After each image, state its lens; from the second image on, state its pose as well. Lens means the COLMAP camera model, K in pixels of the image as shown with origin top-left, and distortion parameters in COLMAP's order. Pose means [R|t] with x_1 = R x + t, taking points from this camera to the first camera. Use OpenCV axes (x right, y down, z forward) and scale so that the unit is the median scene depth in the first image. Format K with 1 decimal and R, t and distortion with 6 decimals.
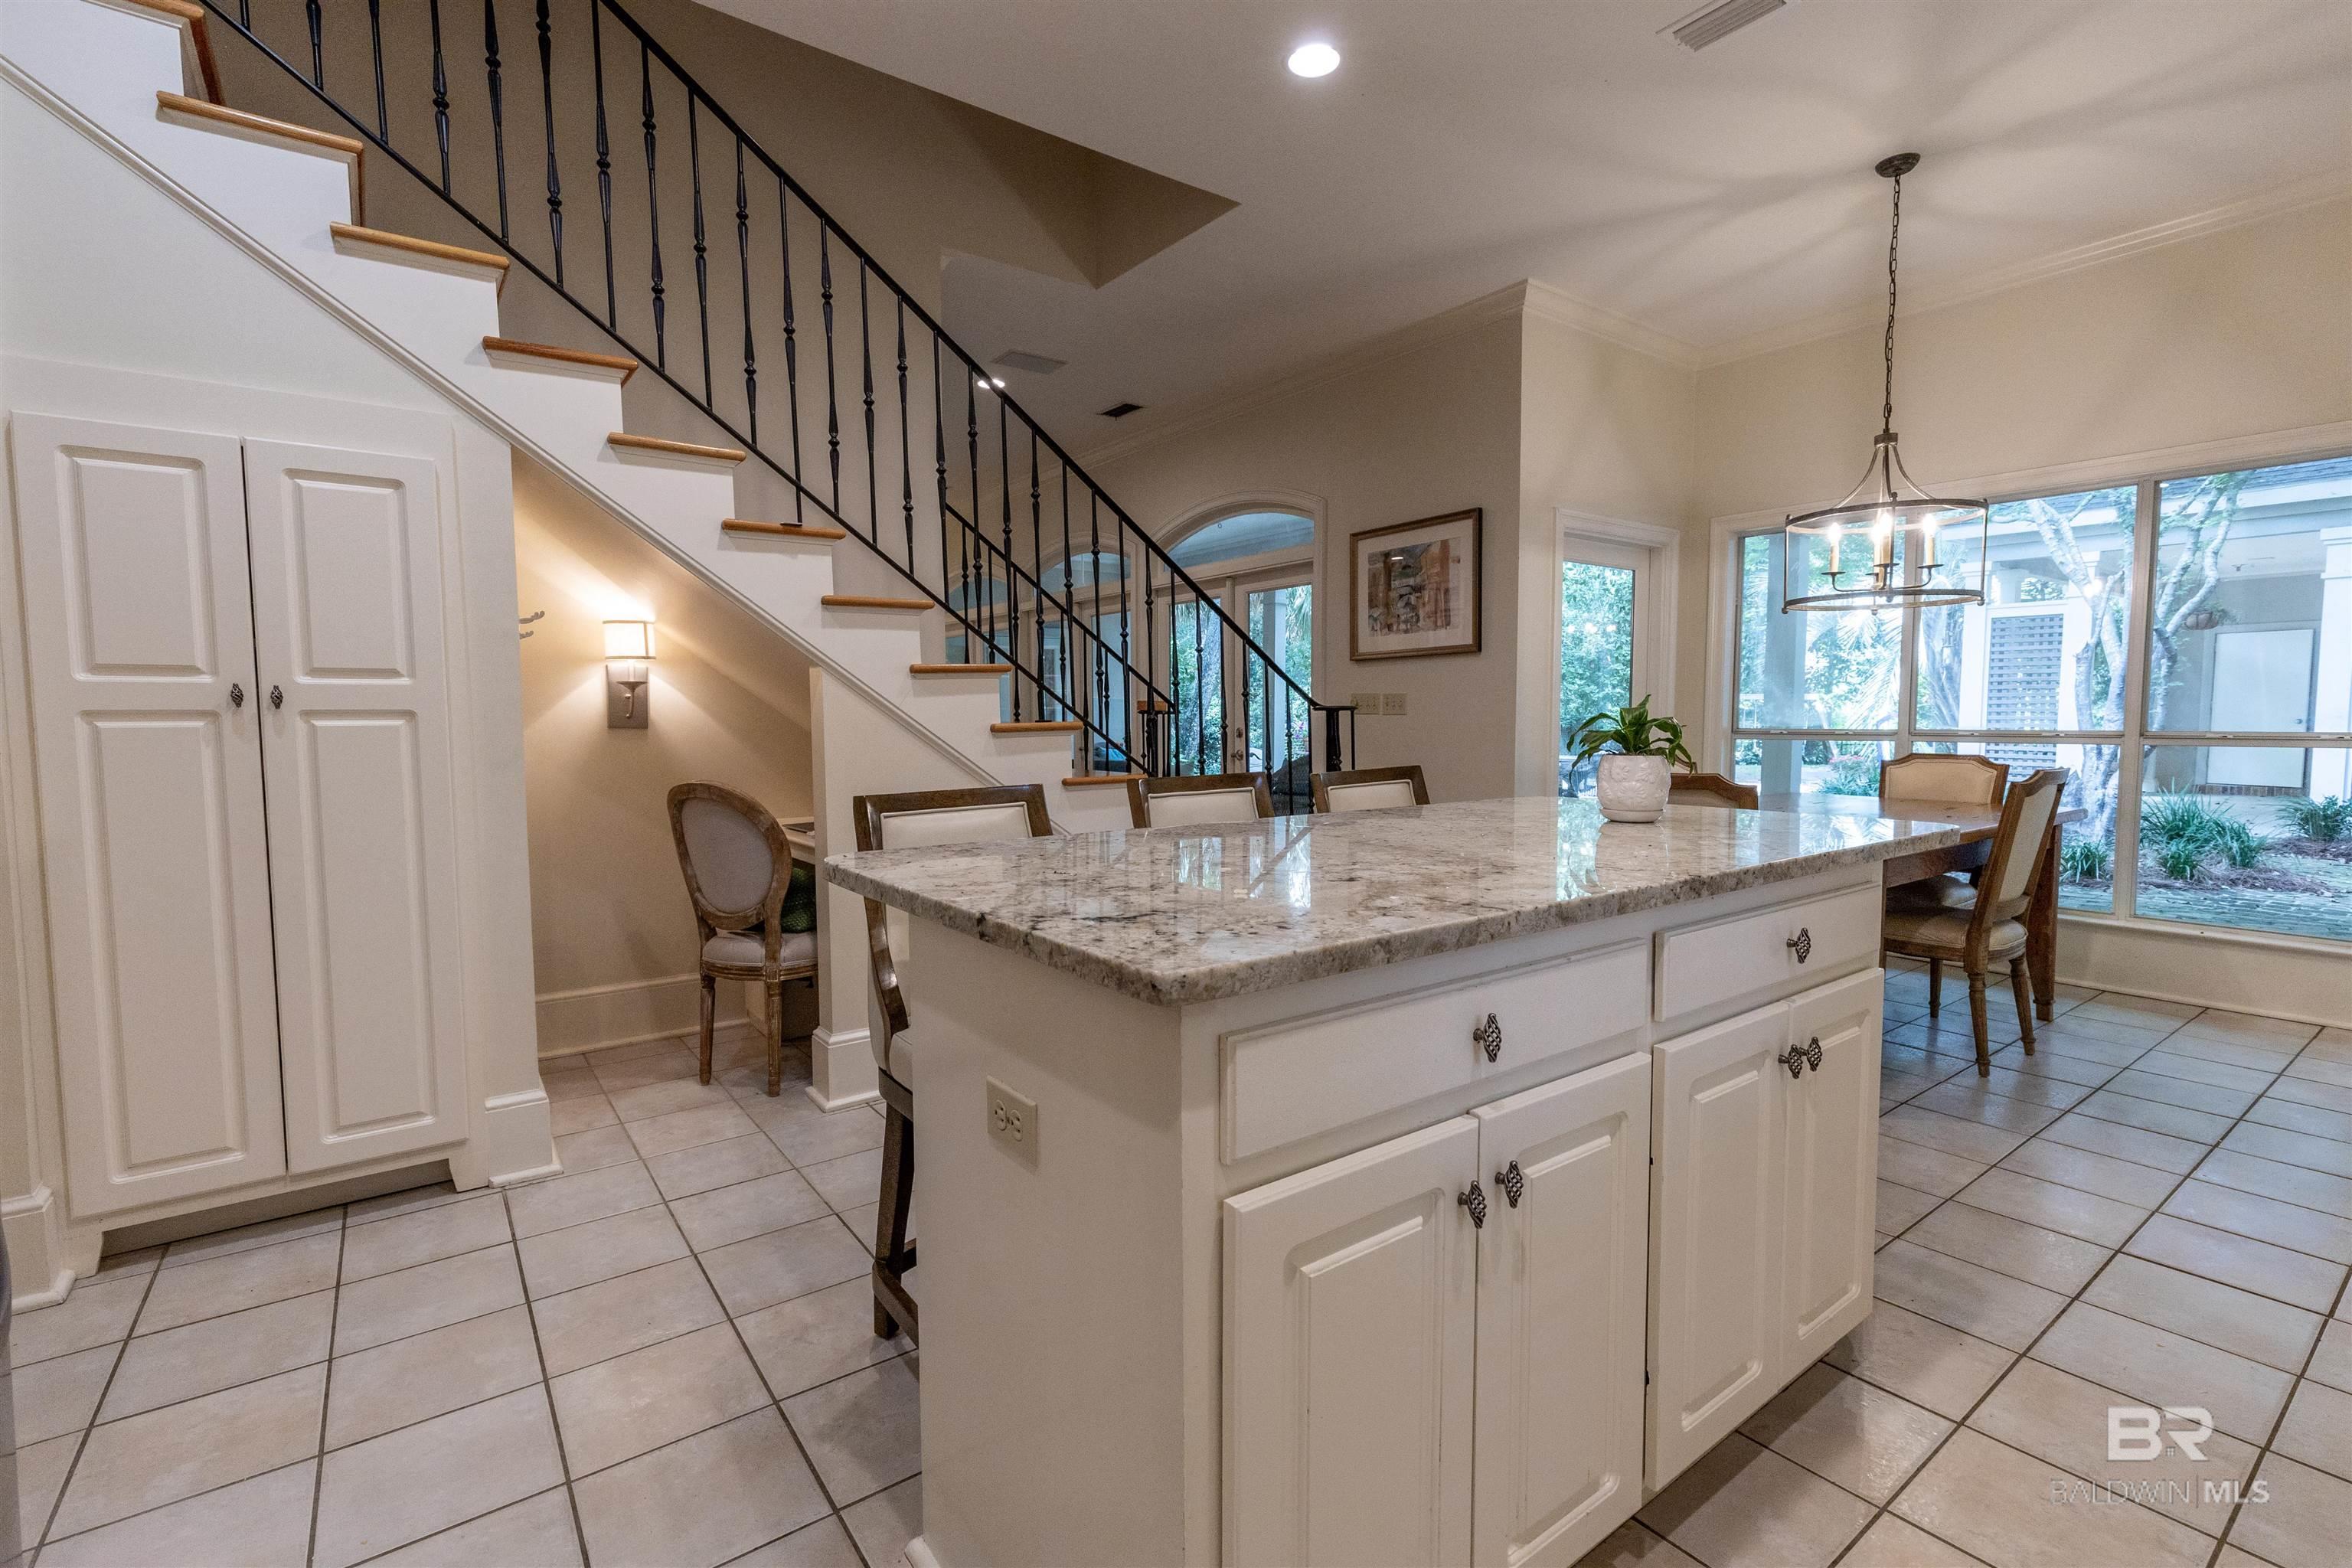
lens RADIAL K [[1071.9, 0, 1189.6], [0, 1071.9, 780.0], [0, 0, 1]] dist [0.008675, 0.000174]
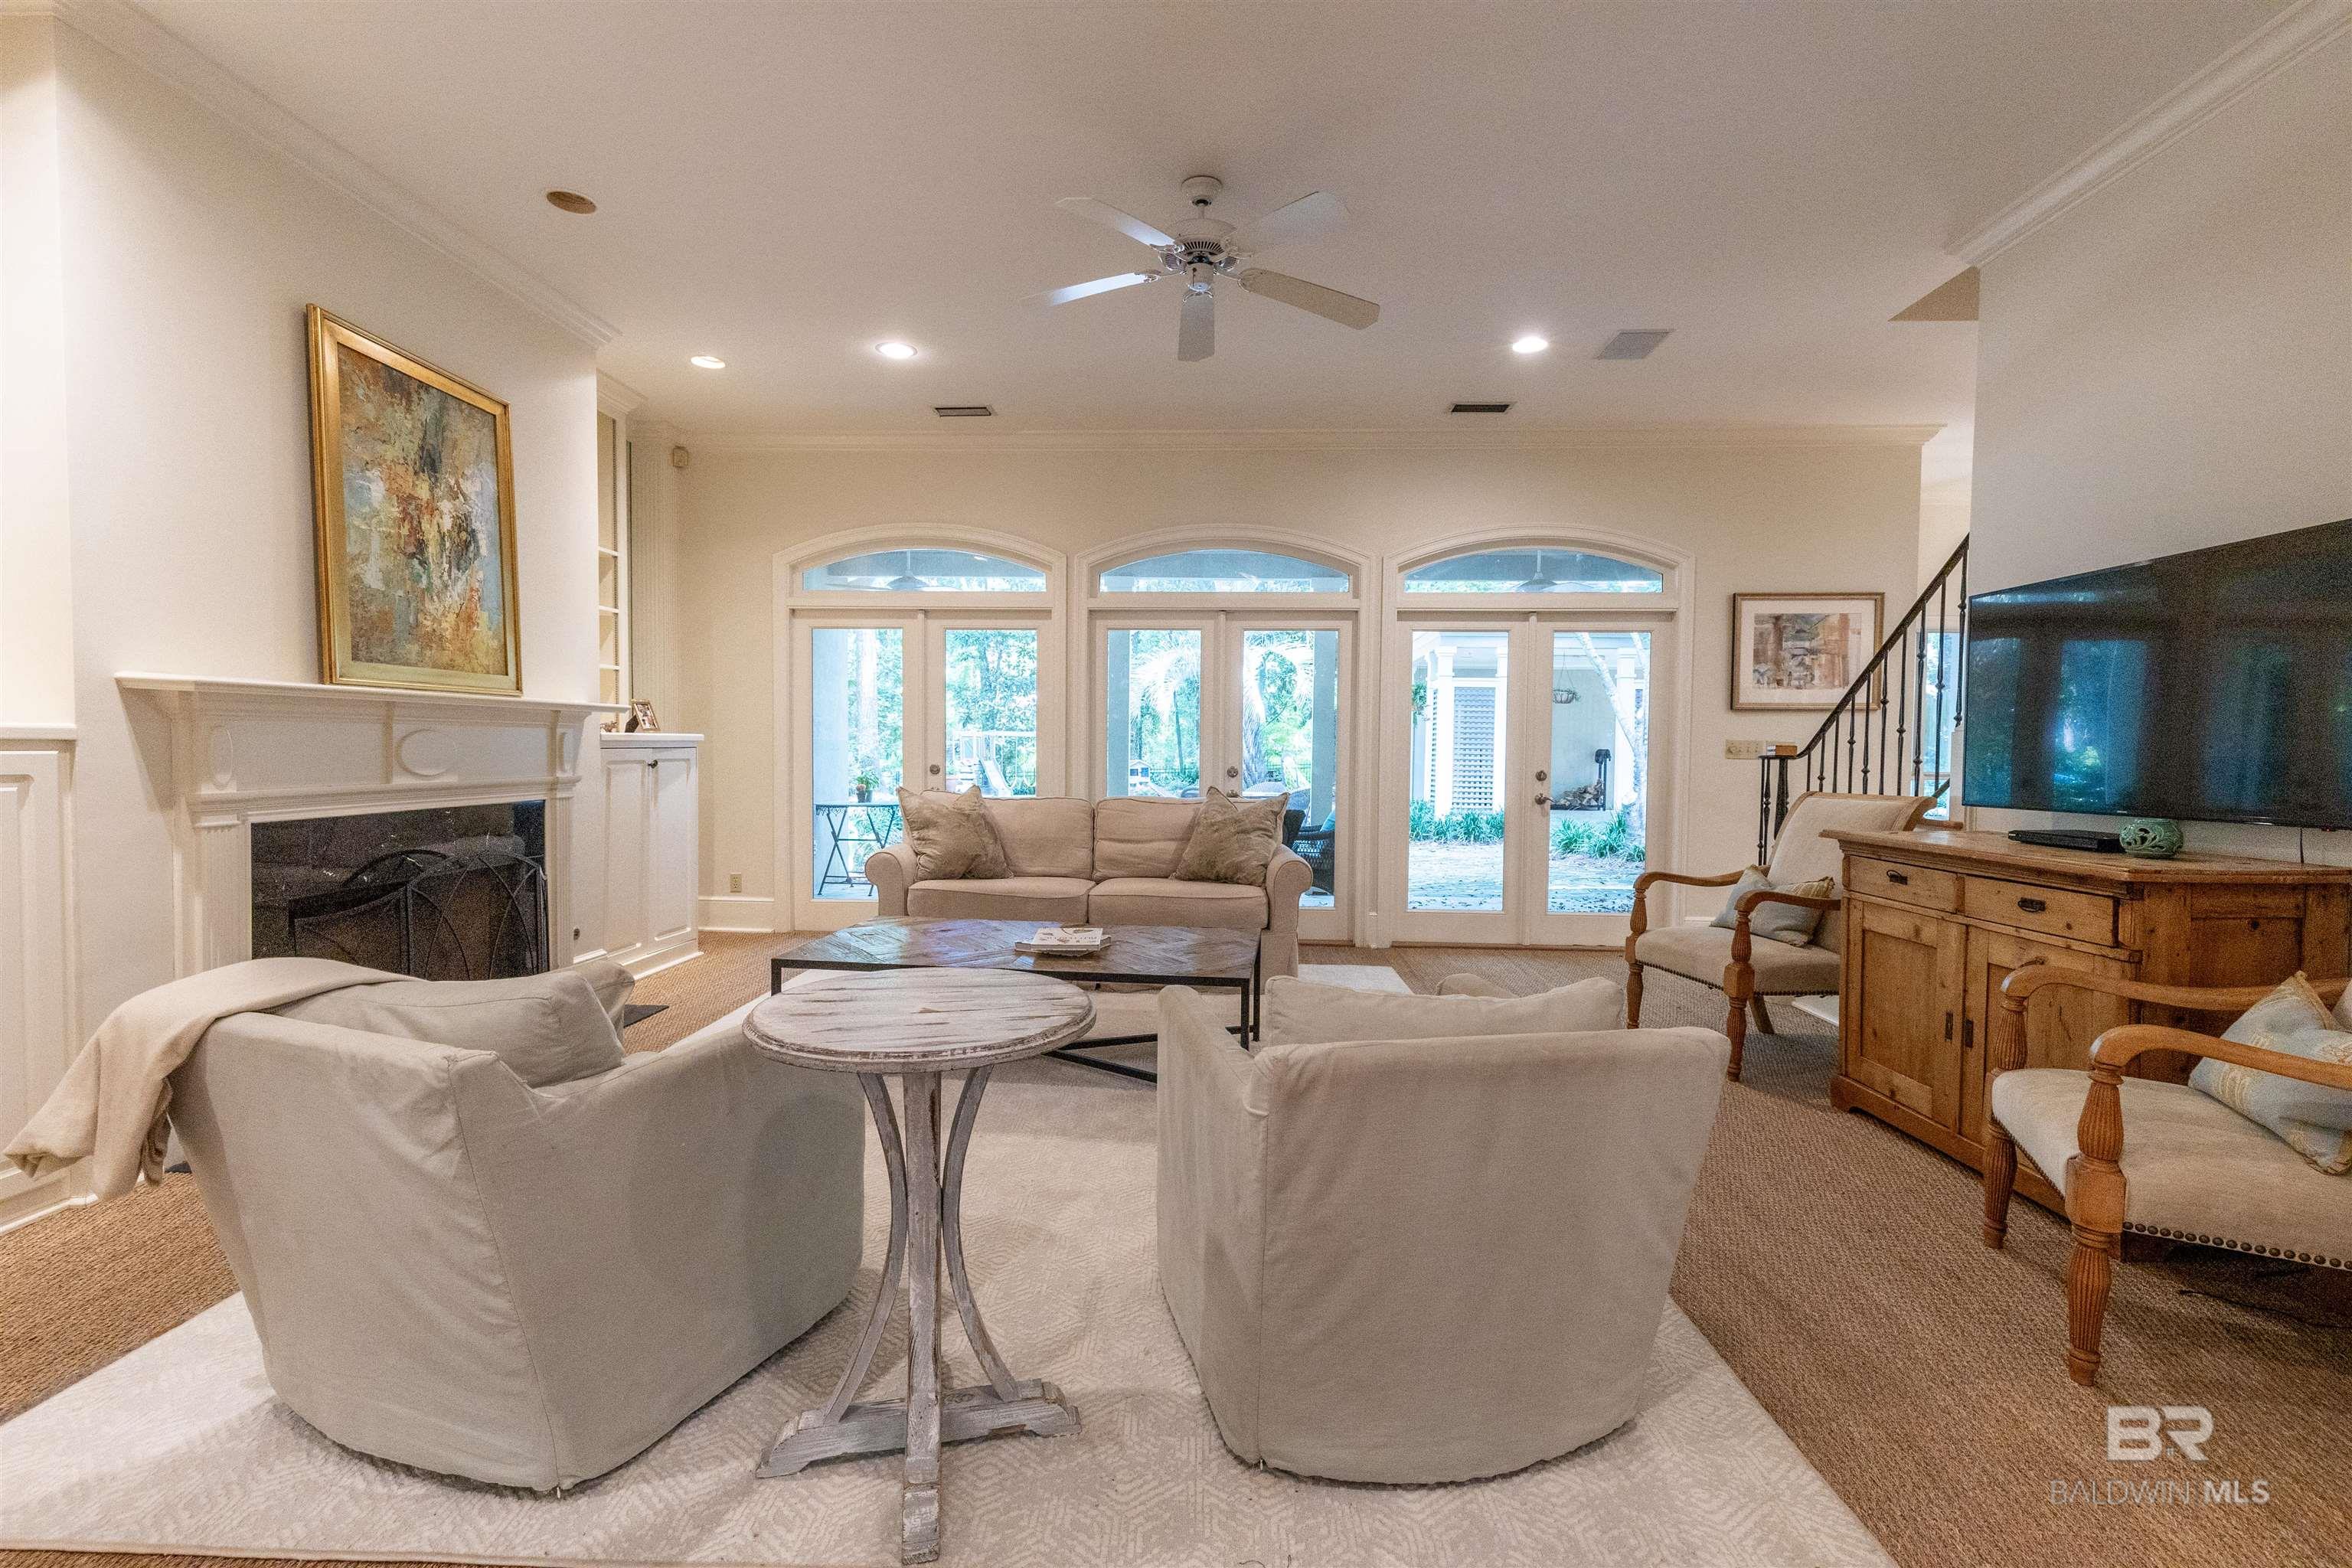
lens RADIAL K [[1071.9, 0, 1183.4], [0, 1071.9, 785.5], [0, 0, 1]] dist [0.008675, 0.000174]
pose [[0.636550, -0.003850, 0.771226, -1.108980], [0.030255, 0.999342, -0.019983, -0.031150], [-0.770642, 0.036054, 0.636248, 0.786758]]
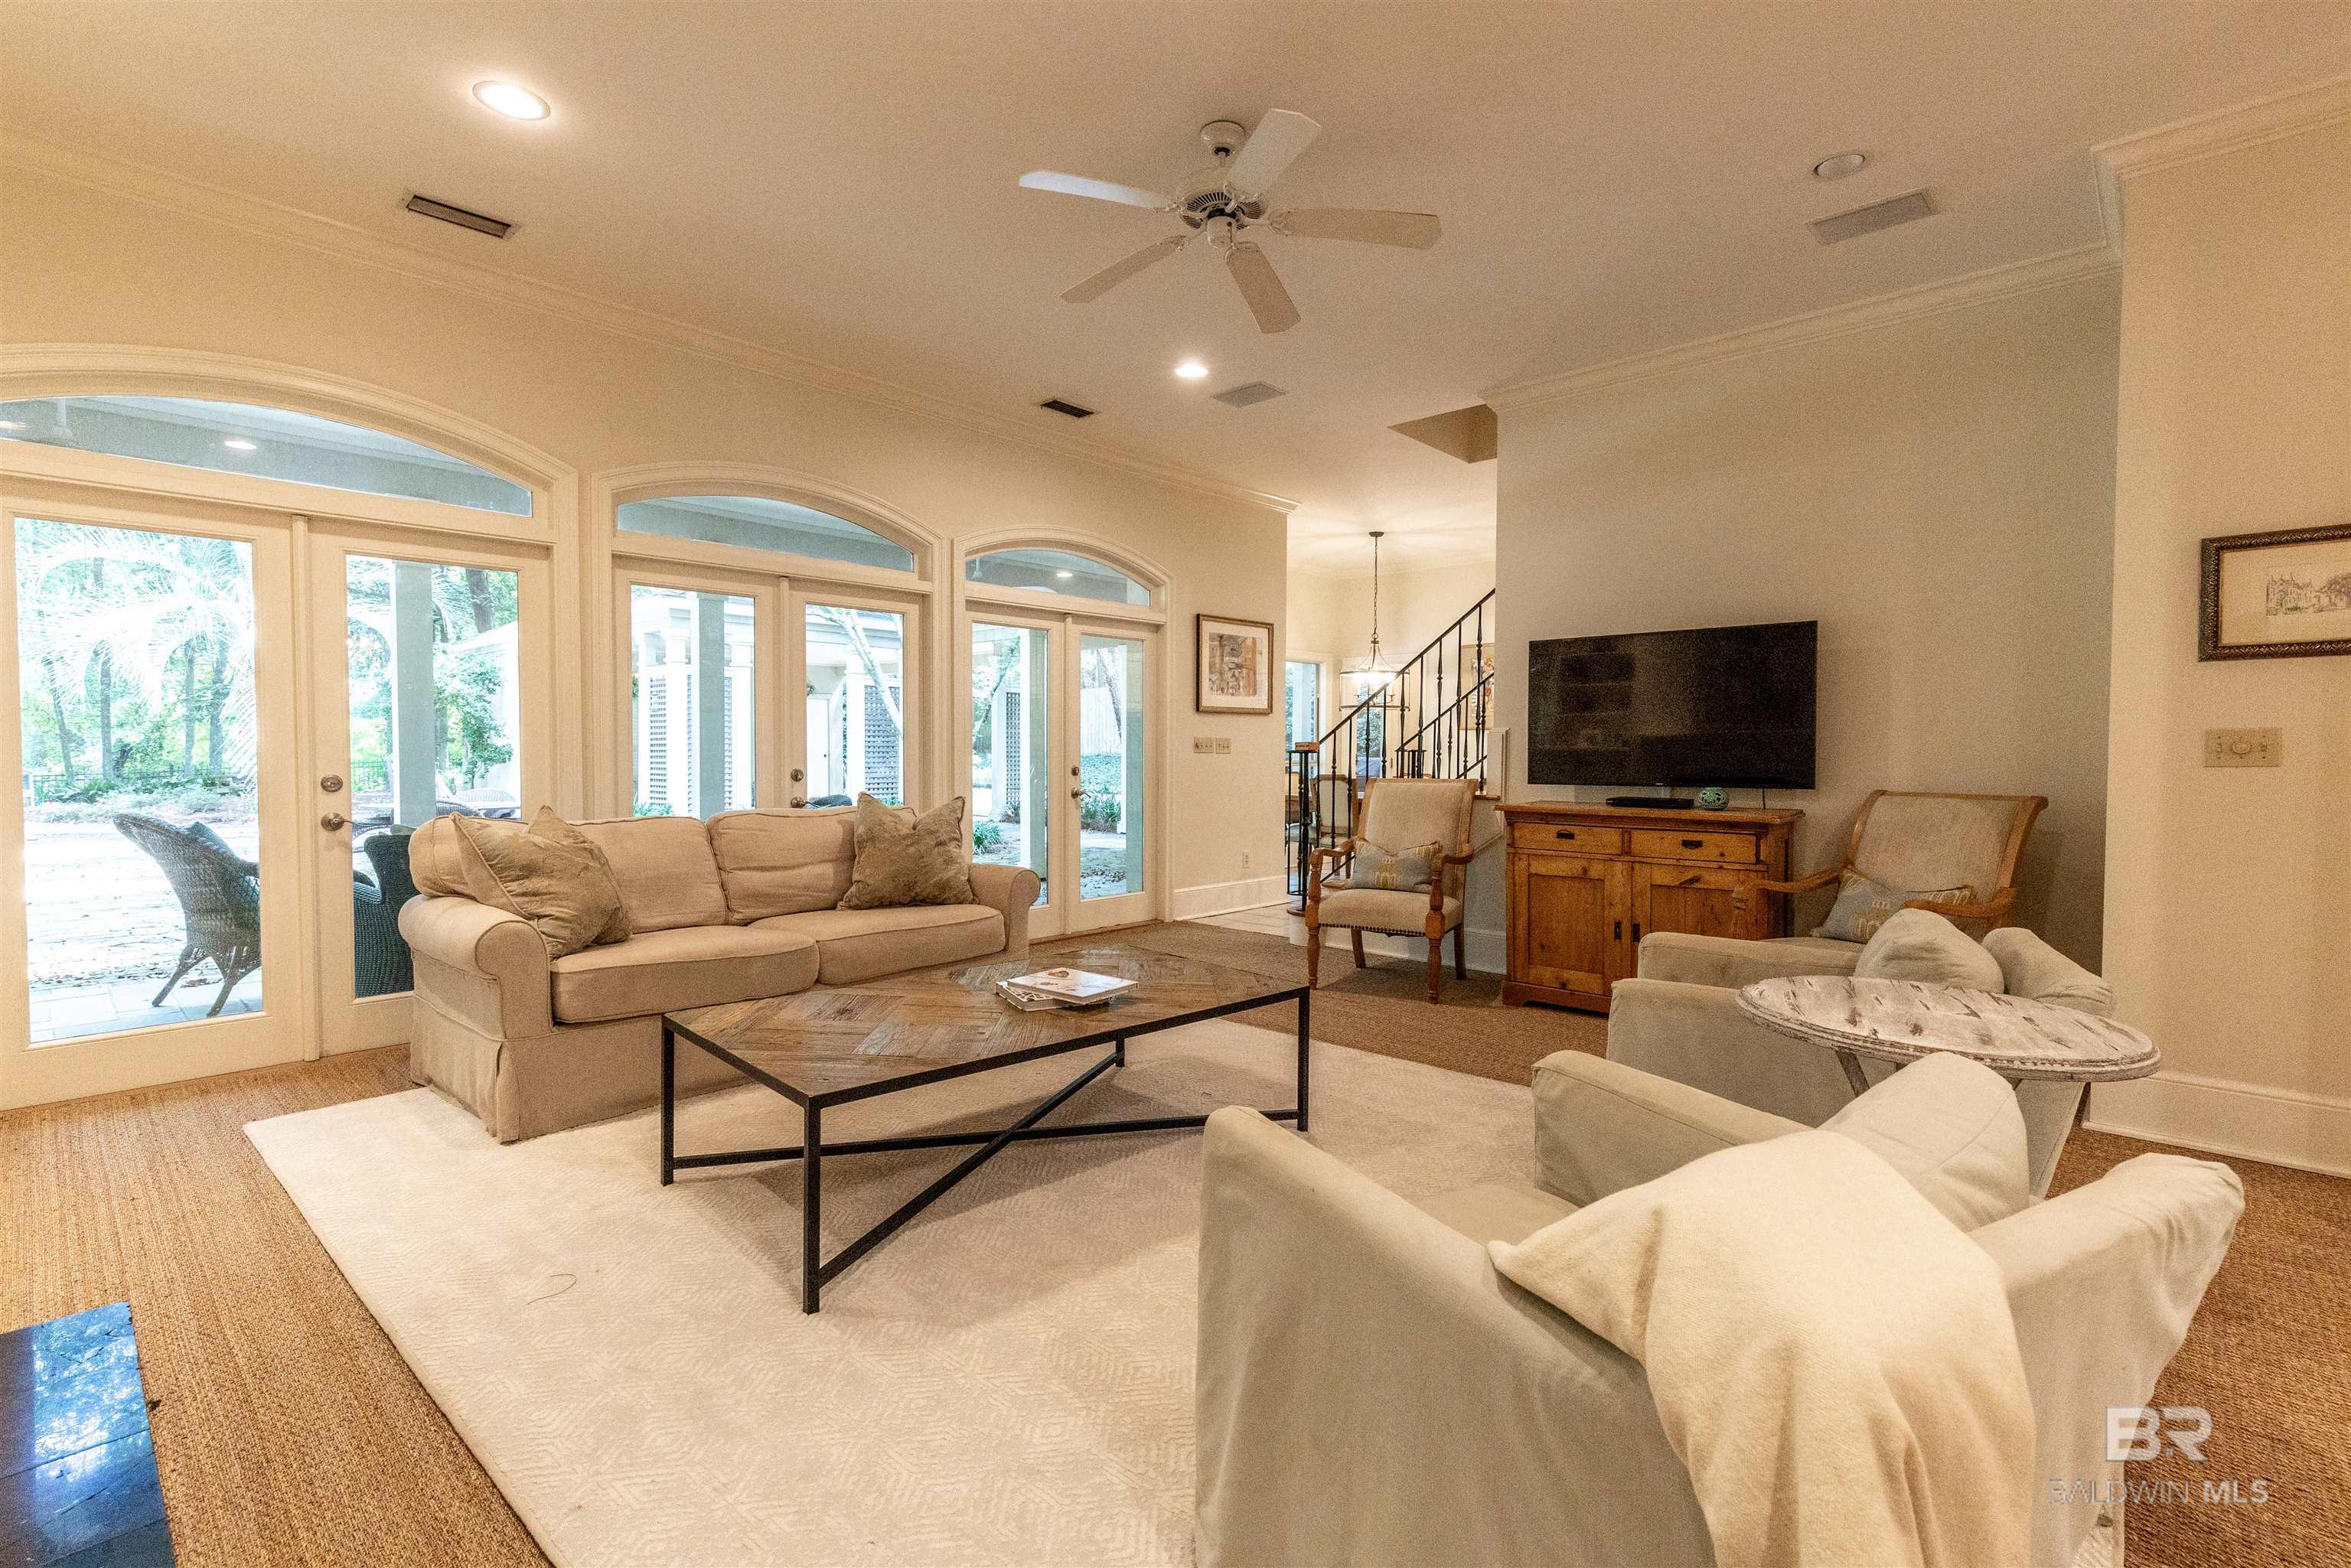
lens RADIAL K [[1071.5, 0, 1181.4], [0, 1071.5, 780.4], [0, 0, 1]] dist [0.008675, 0.000174]
pose [[-0.190016, -0.013999, 0.981681, -1.183615], [0.062911, 0.997670, 0.026404, -0.067497], [-0.979763, 0.066776, -0.188692, 1.351713]]
